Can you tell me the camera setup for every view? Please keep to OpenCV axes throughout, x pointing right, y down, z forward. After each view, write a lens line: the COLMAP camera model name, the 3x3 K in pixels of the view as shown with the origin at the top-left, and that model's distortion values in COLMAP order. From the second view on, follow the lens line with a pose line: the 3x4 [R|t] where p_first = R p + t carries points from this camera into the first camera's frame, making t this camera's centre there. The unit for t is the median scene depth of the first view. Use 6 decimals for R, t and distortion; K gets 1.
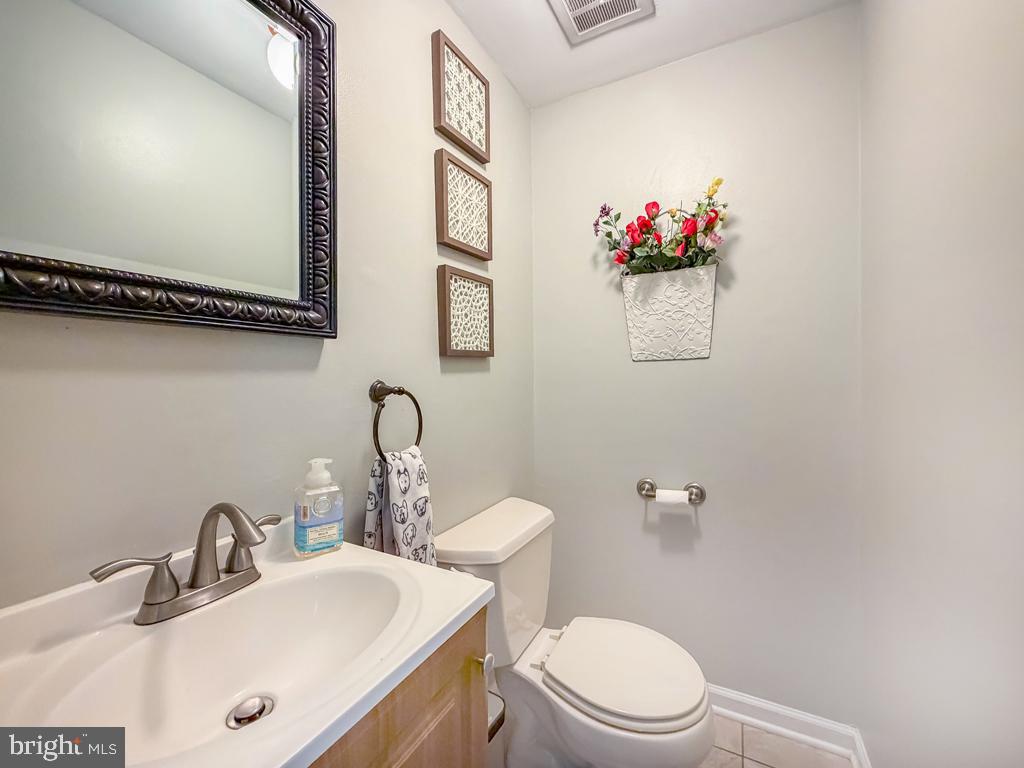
lens RADIAL K [[421.7, 0, 507.2], [0, 421.7, 379.0], [0, 0, 1]] dist [-0.007152, 0.001641]
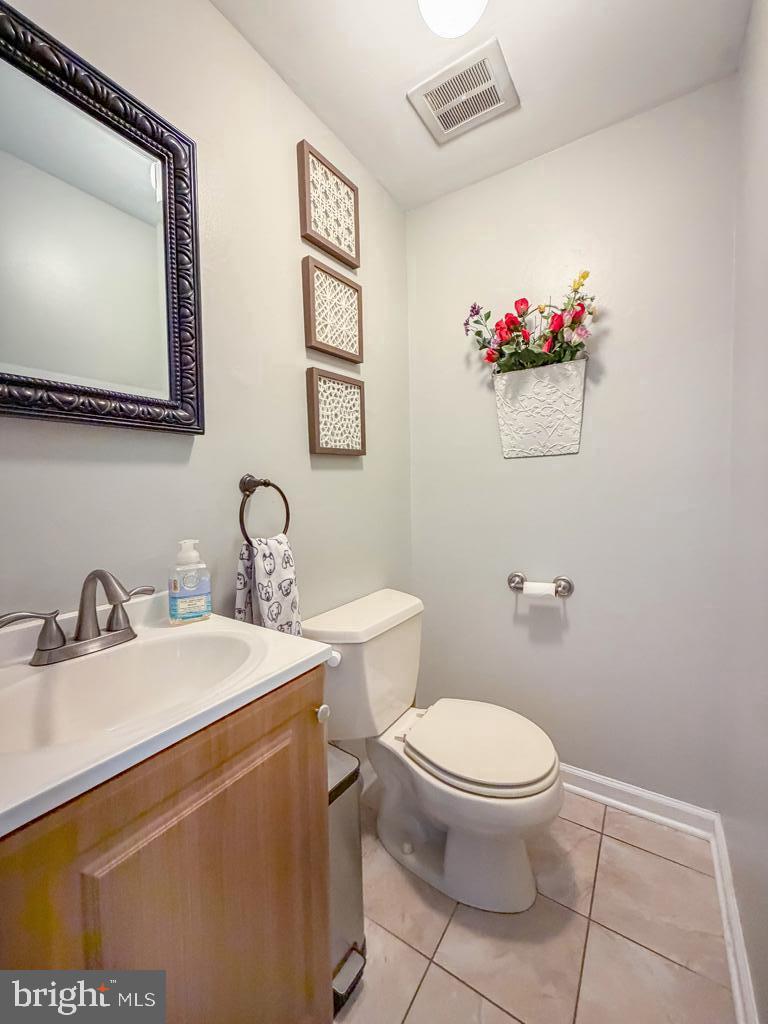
lens RADIAL K [[421.7, 0, 391.0], [0, 421.7, 508.3], [0, 0, 1]] dist [-0.007152, 0.001641]
pose [[0.996488, -0.005671, -0.083544, 0.159032], [0.008952, 0.999201, 0.038953, 0.052914], [0.083256, -0.039564, 0.995742, -0.067467]]
